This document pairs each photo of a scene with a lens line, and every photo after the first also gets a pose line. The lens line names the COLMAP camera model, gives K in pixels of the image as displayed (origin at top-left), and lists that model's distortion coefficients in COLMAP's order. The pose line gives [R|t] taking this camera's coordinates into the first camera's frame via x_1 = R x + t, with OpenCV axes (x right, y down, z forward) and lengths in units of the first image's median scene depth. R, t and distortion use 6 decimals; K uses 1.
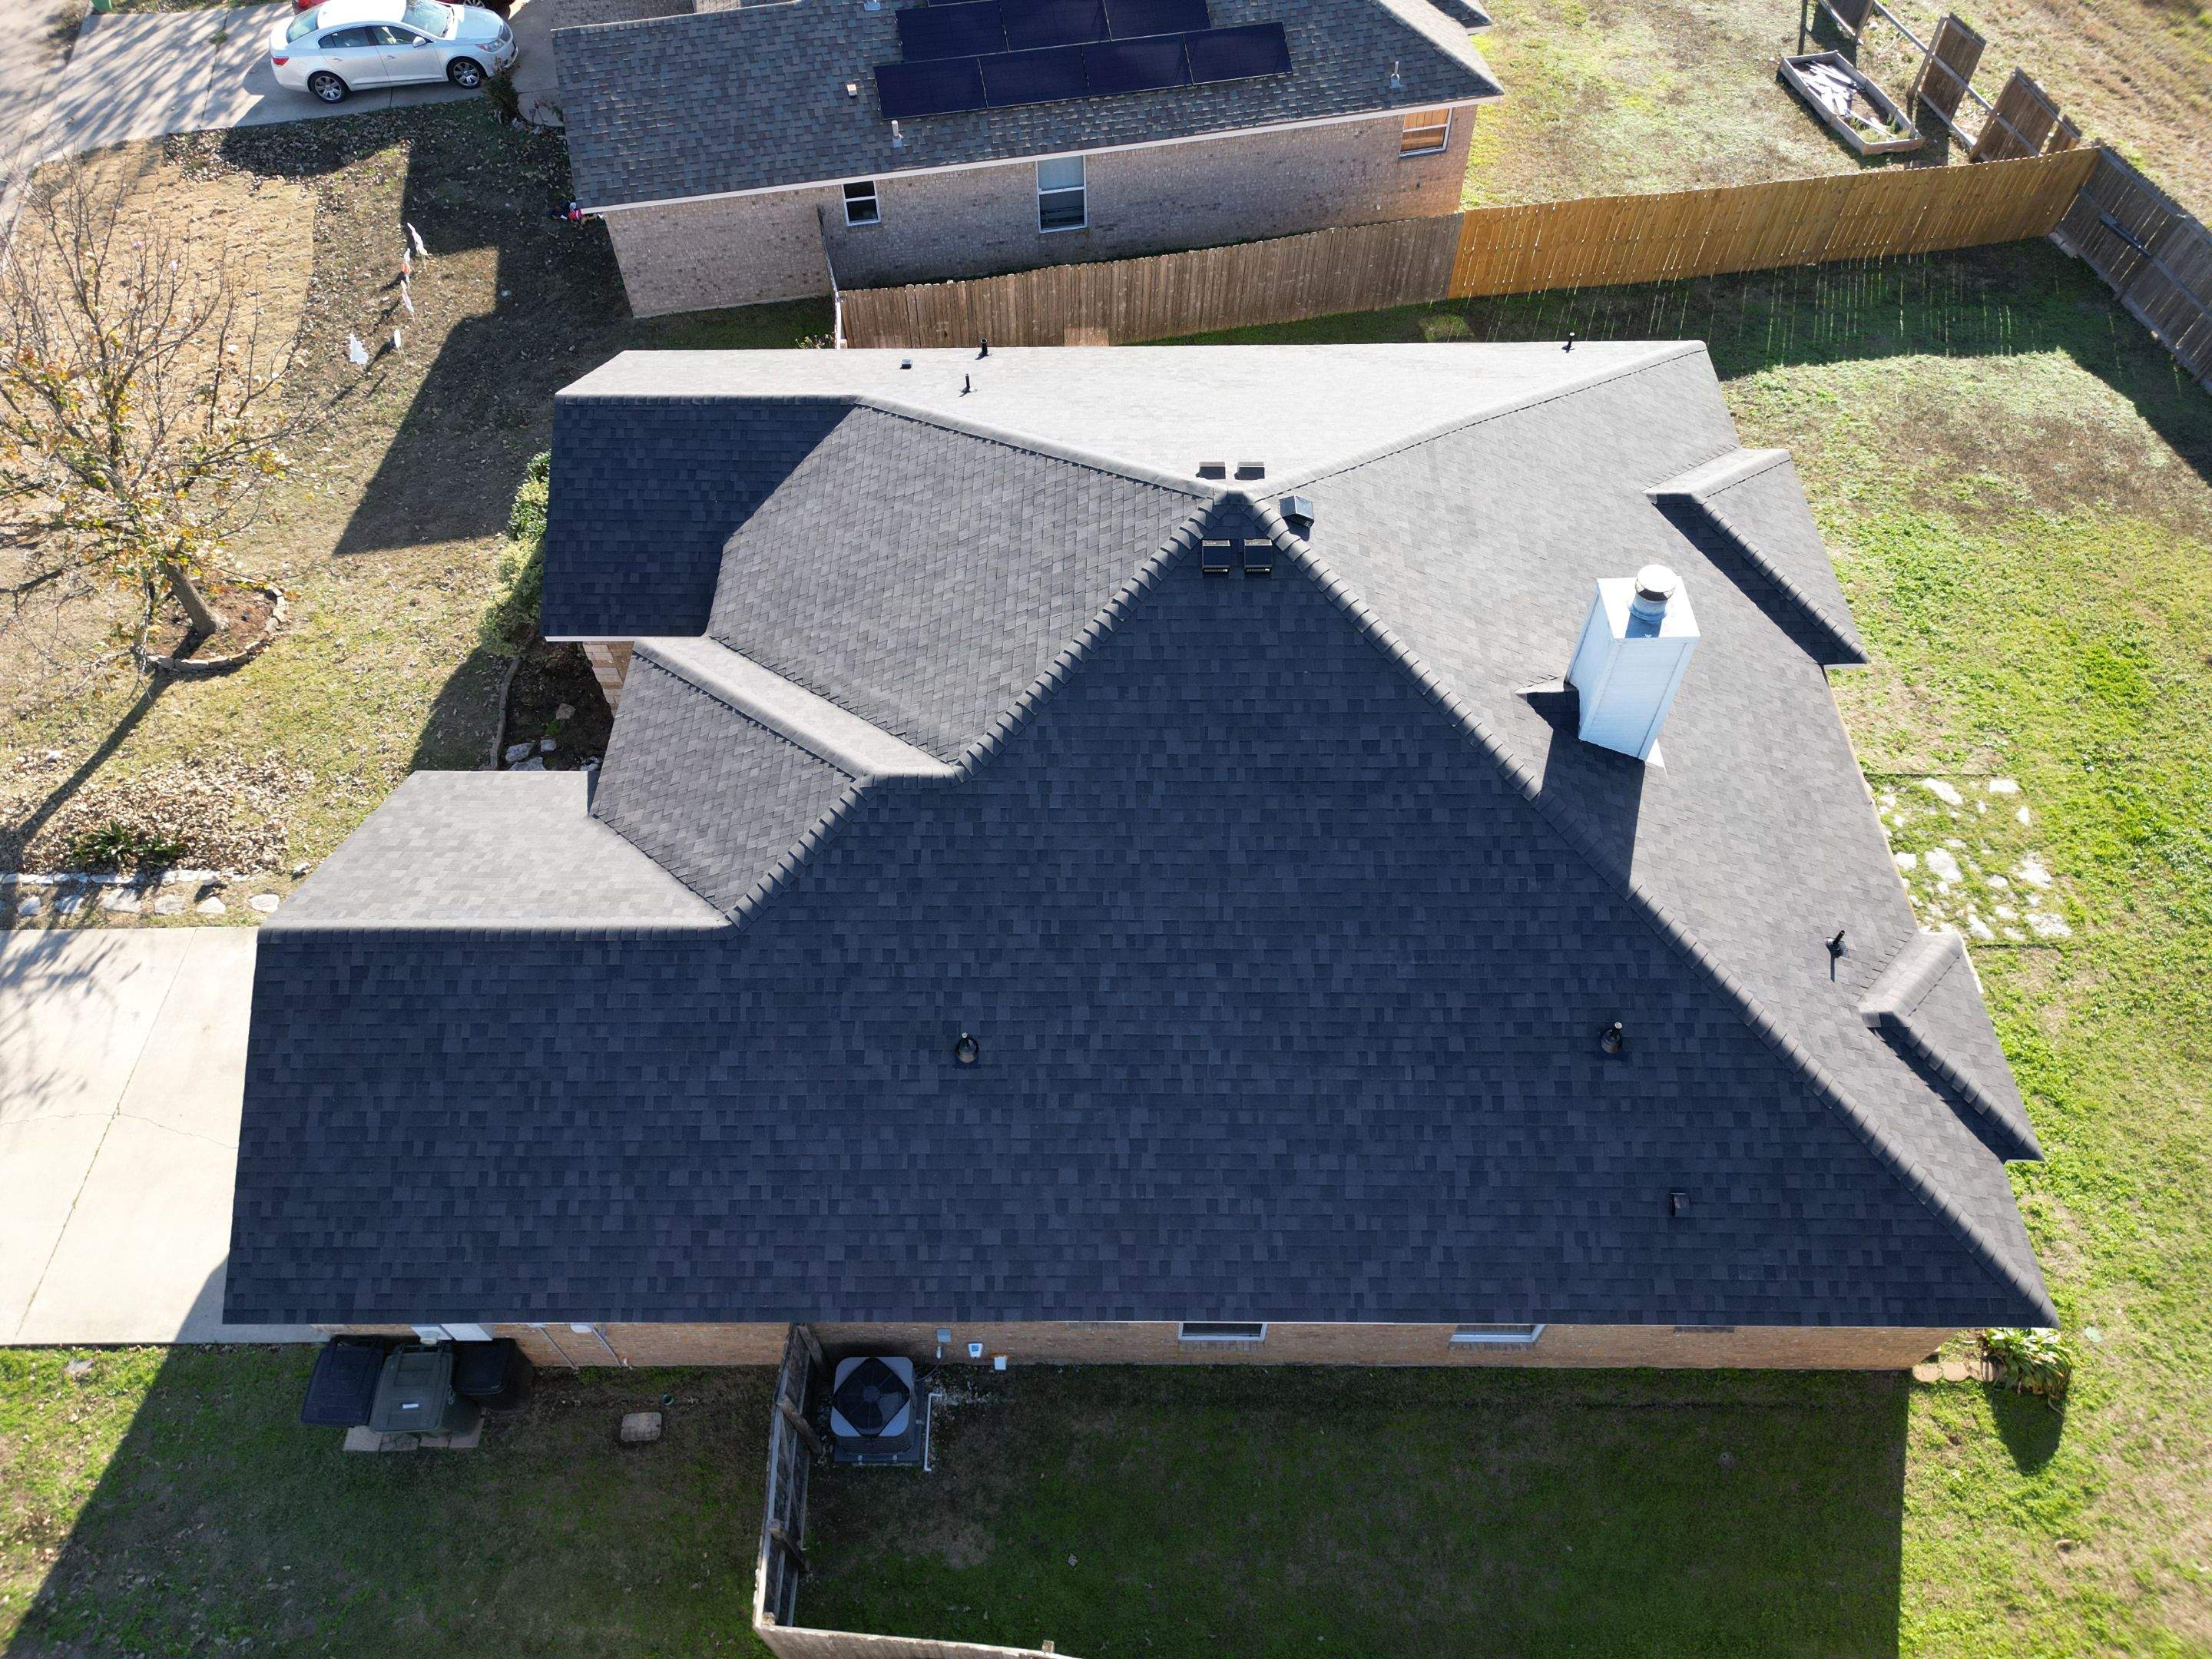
lens RADIAL K [[1548.0, 0, 1101.1], [0, 1548.0, 826.7], [0, 0, 1]] dist [0.071757, -0.067529]
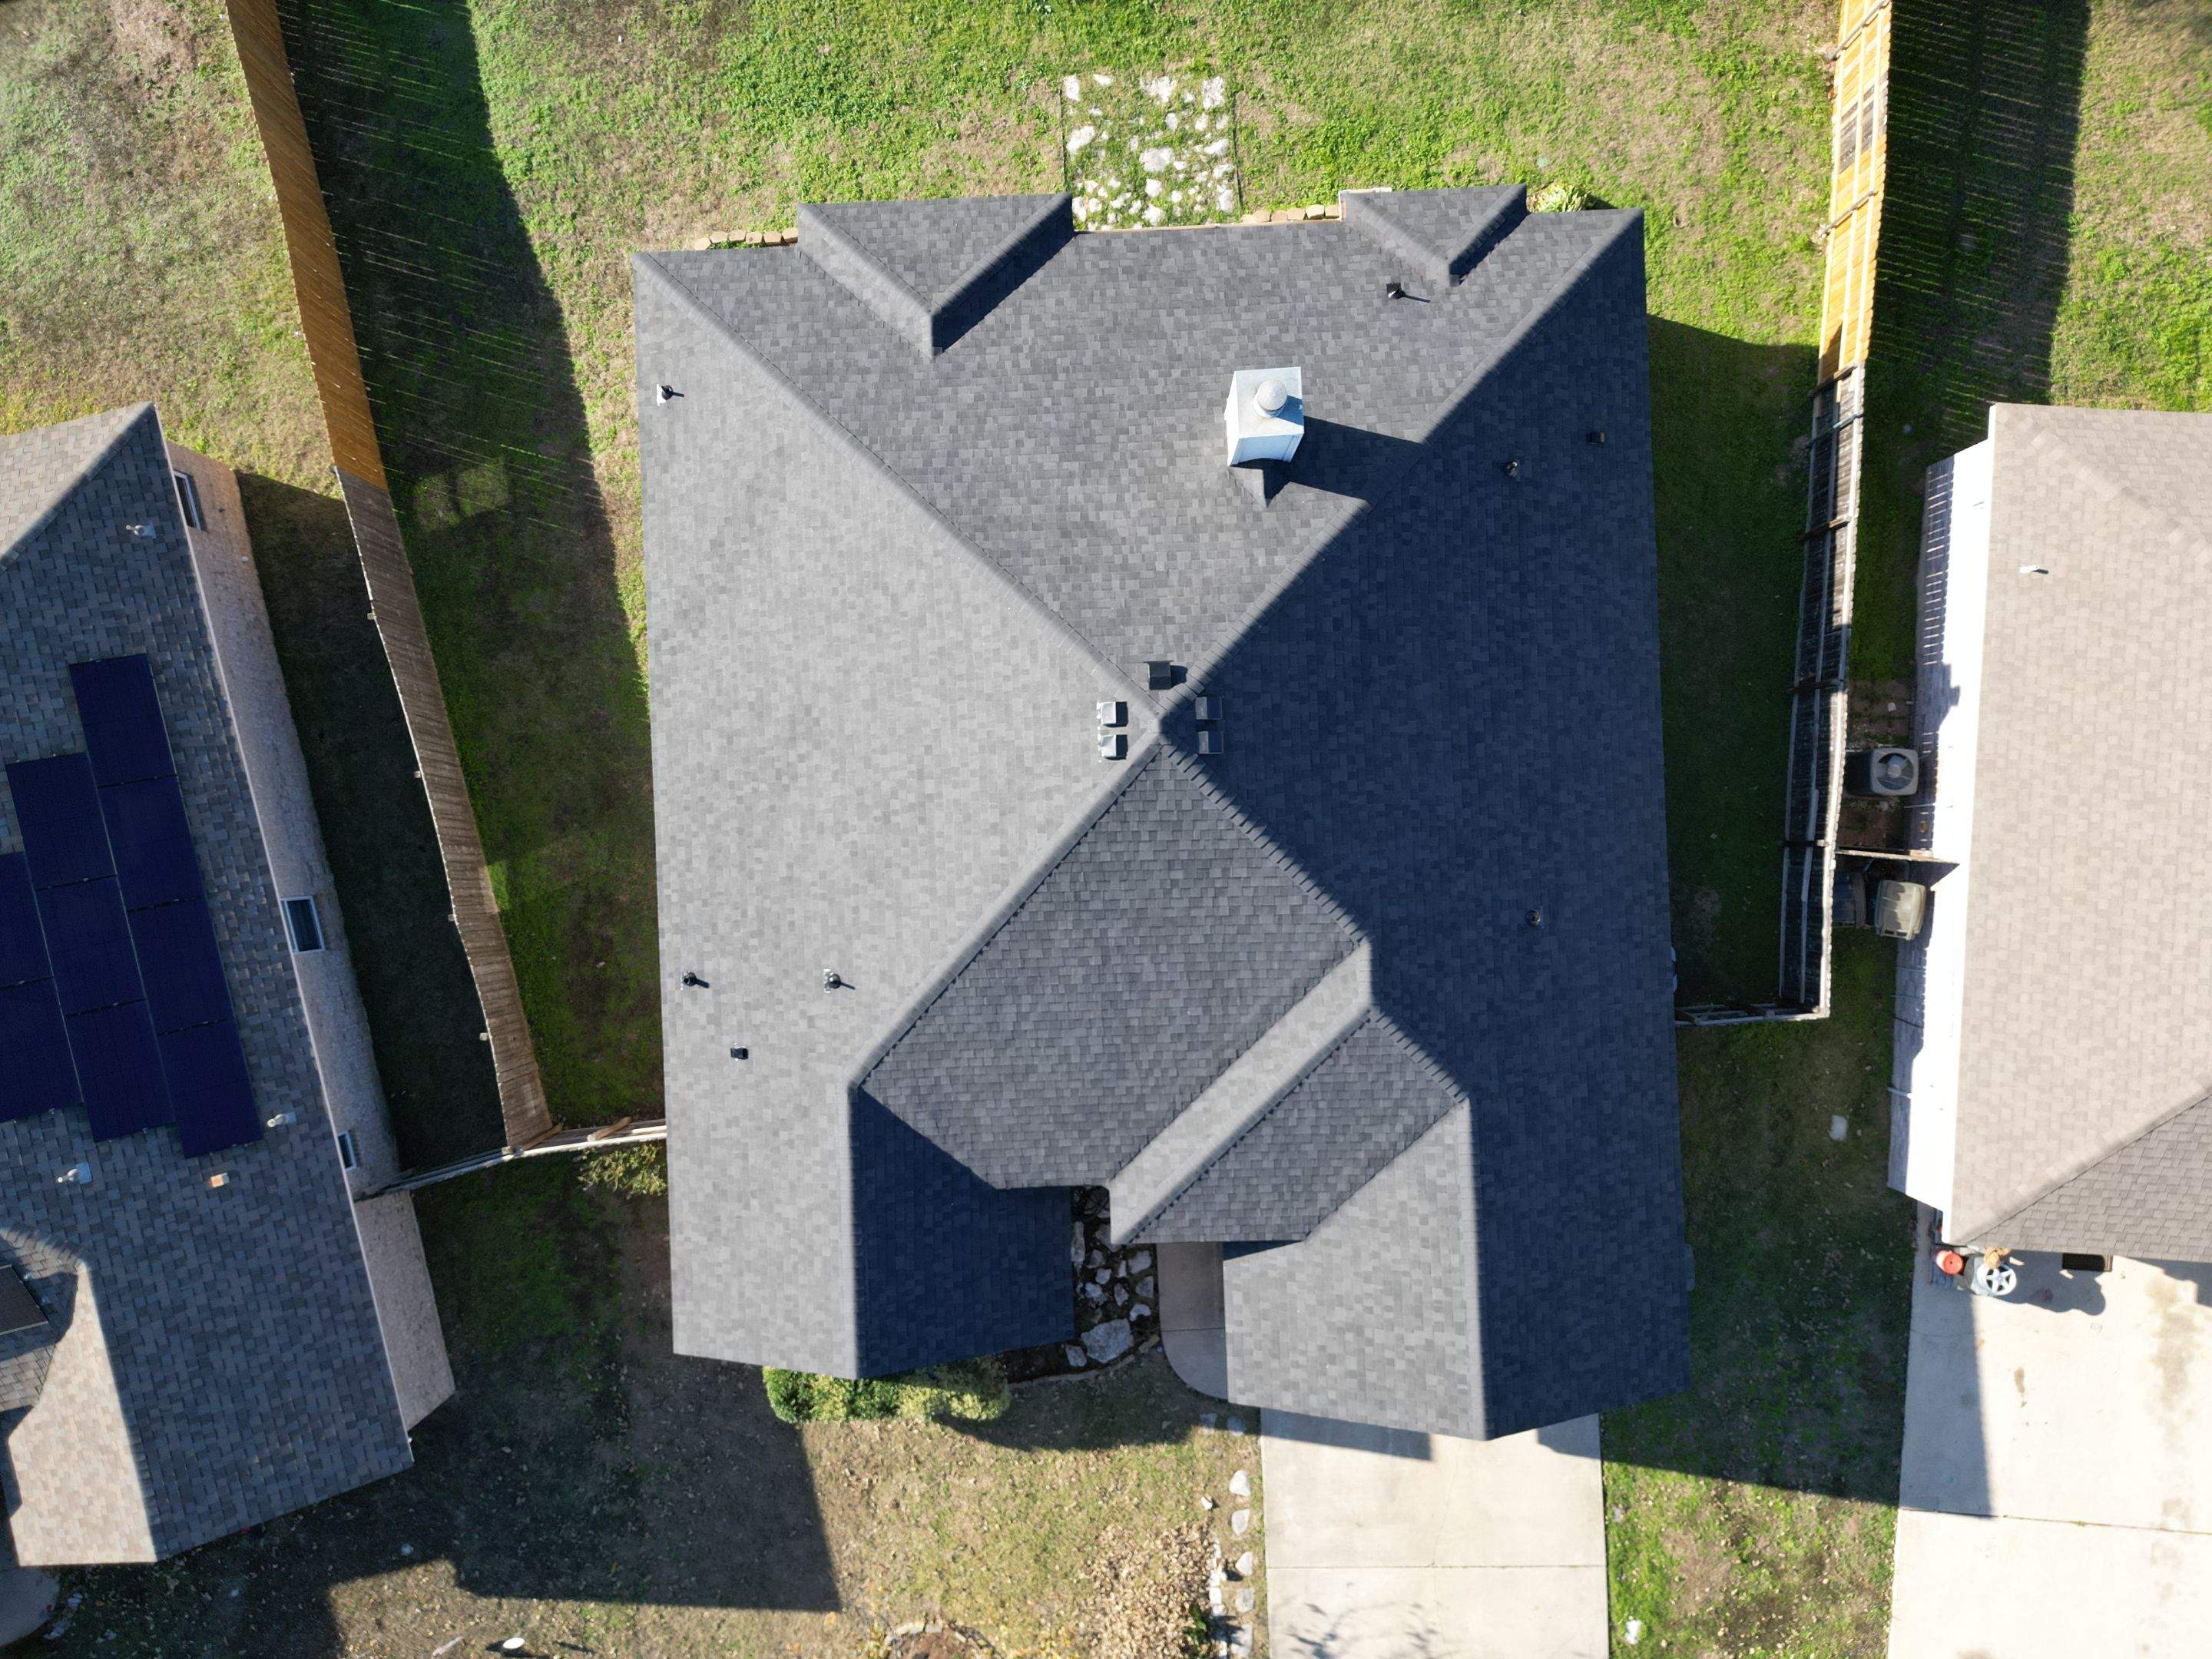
lens RADIAL K [[1548.0, 0, 1100.8], [0, 1548.0, 832.7], [0, 0, 1]] dist [0.071757, -0.067529]
pose [[-0.043700, -0.998883, 0.017948, -0.014156], [0.812176, -0.025058, 0.582874, -0.883566], [-0.581773, 0.040048, 0.812365, 0.058436]]
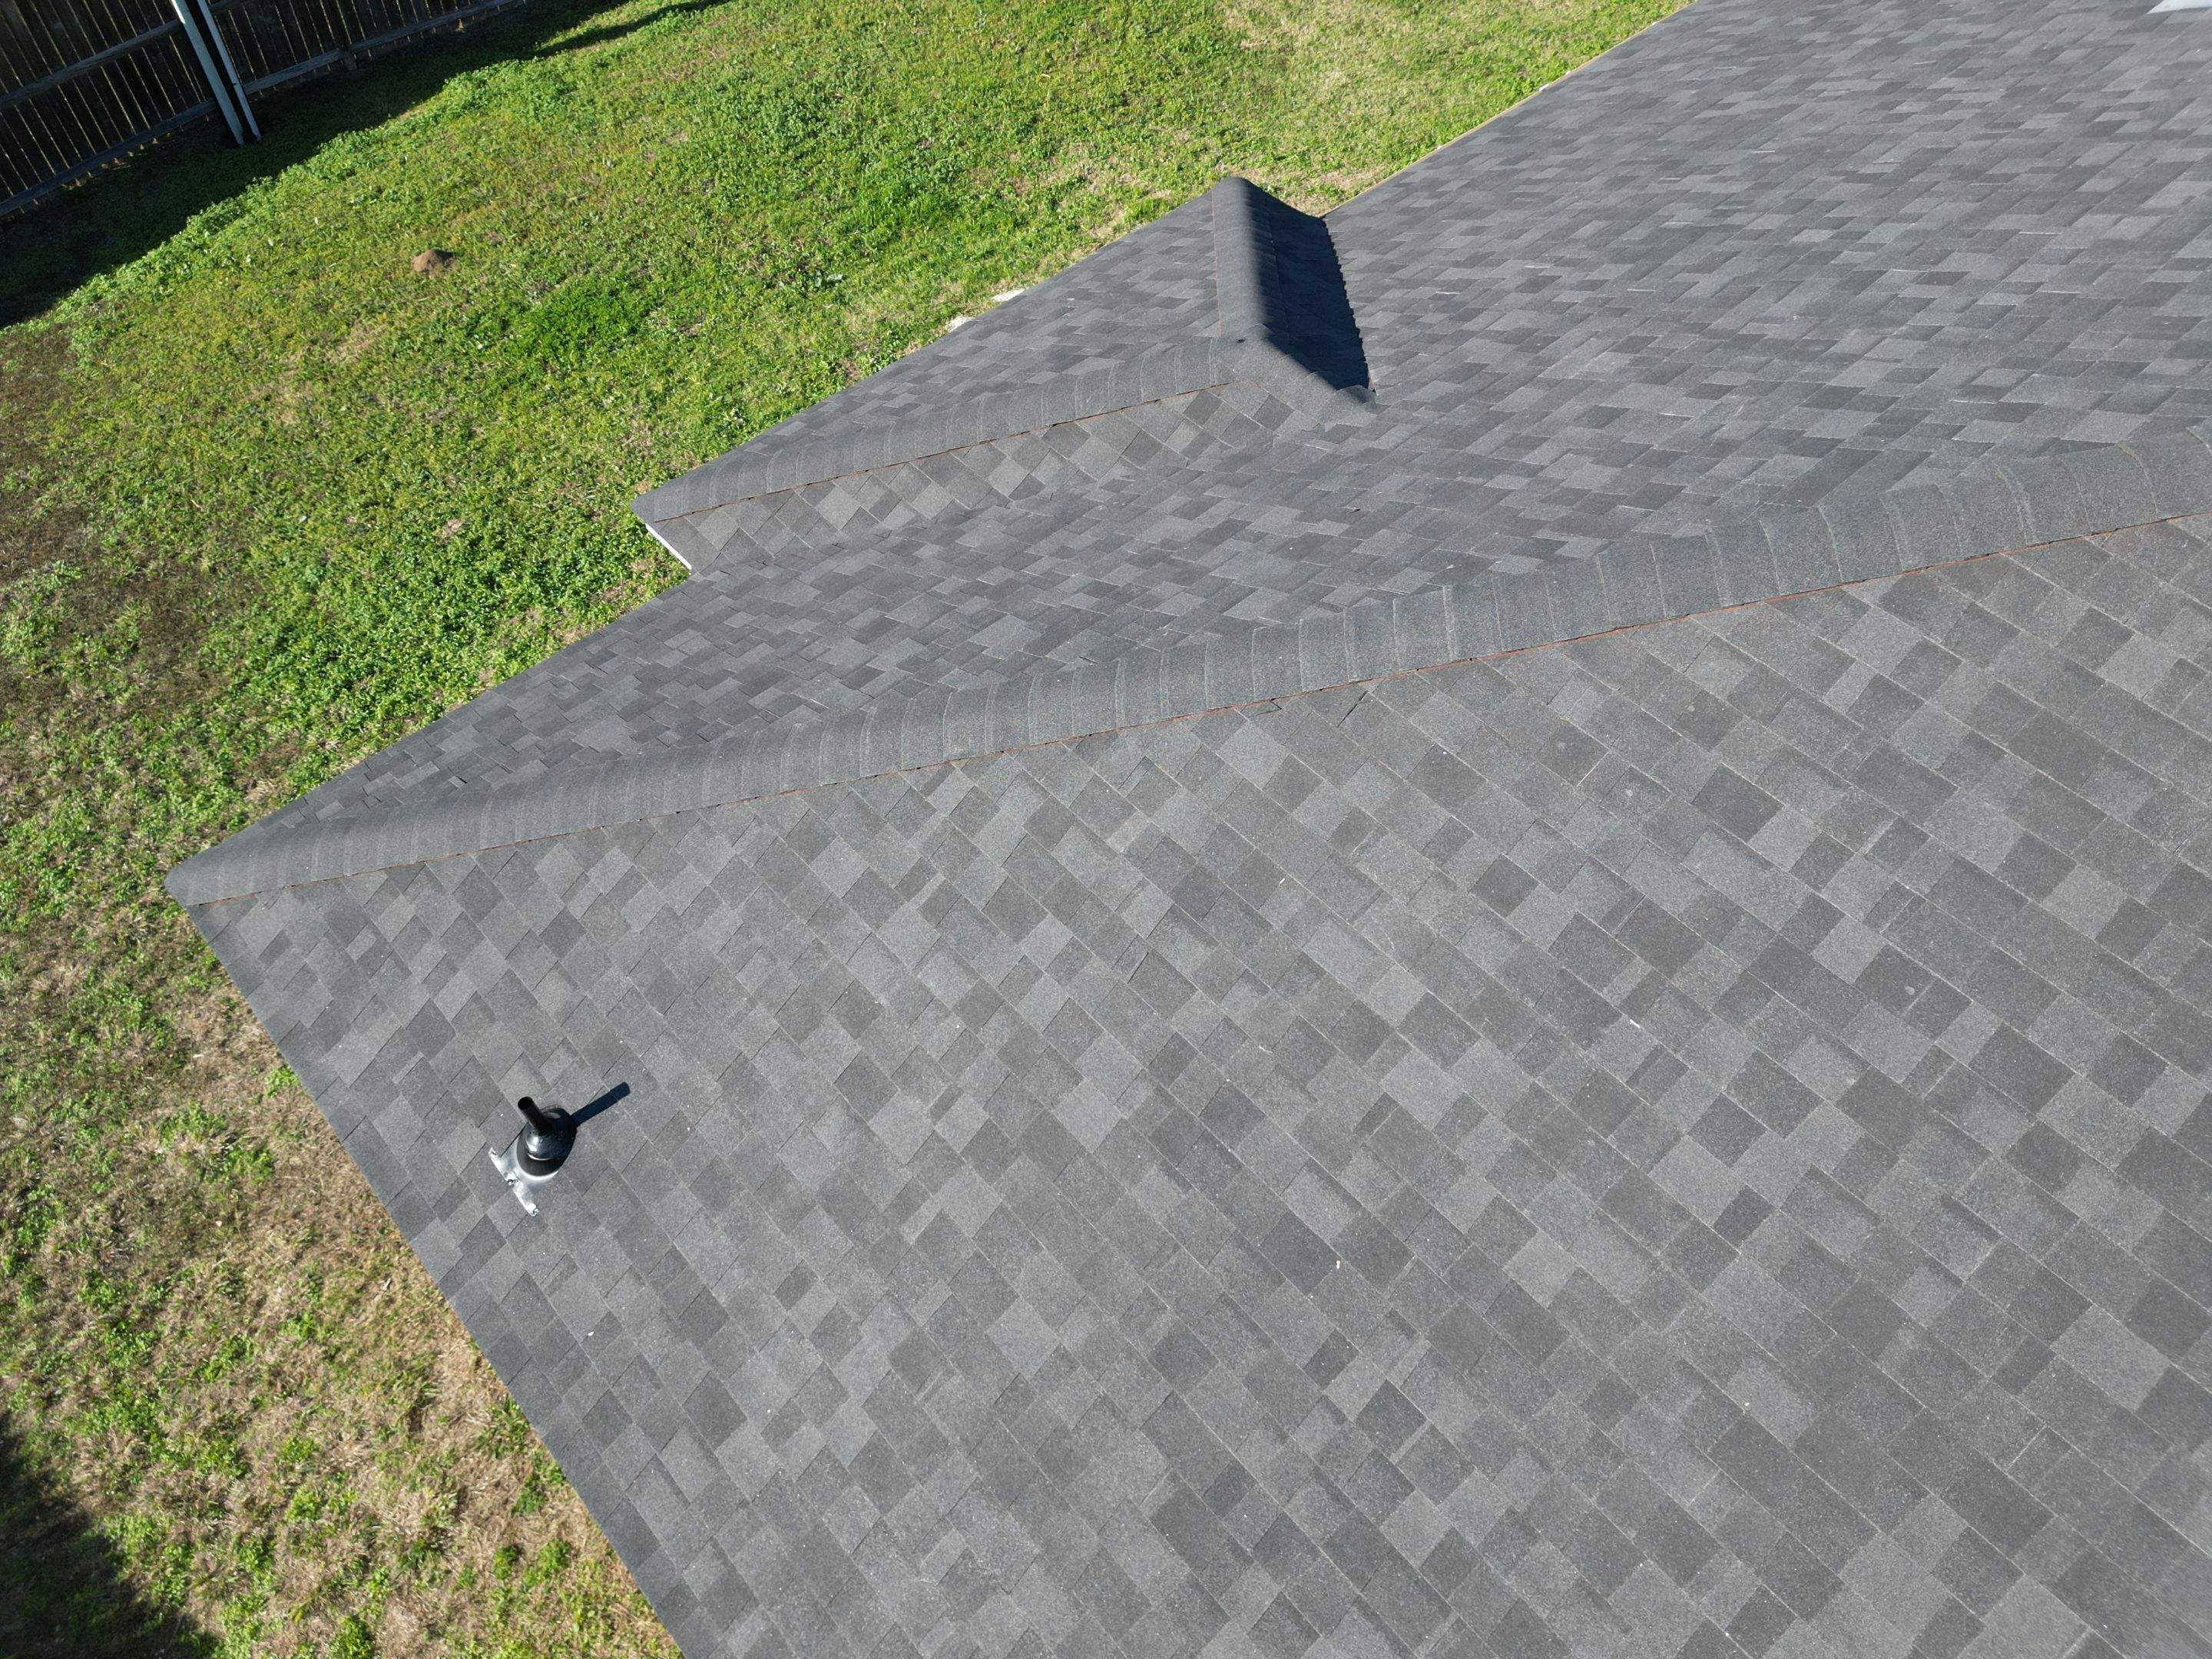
lens RADIAL K [[1548.0, 0, 1101.7], [0, 1548.0, 829.0], [0, 0, 1]] dist [0.071757, -0.067529]
pose [[-0.676915, -0.582634, 0.449804, 0.225804], [0.599569, -0.081977, 0.796114, -0.571387], [-0.426970, 0.808590, 0.404821, 1.111978]]
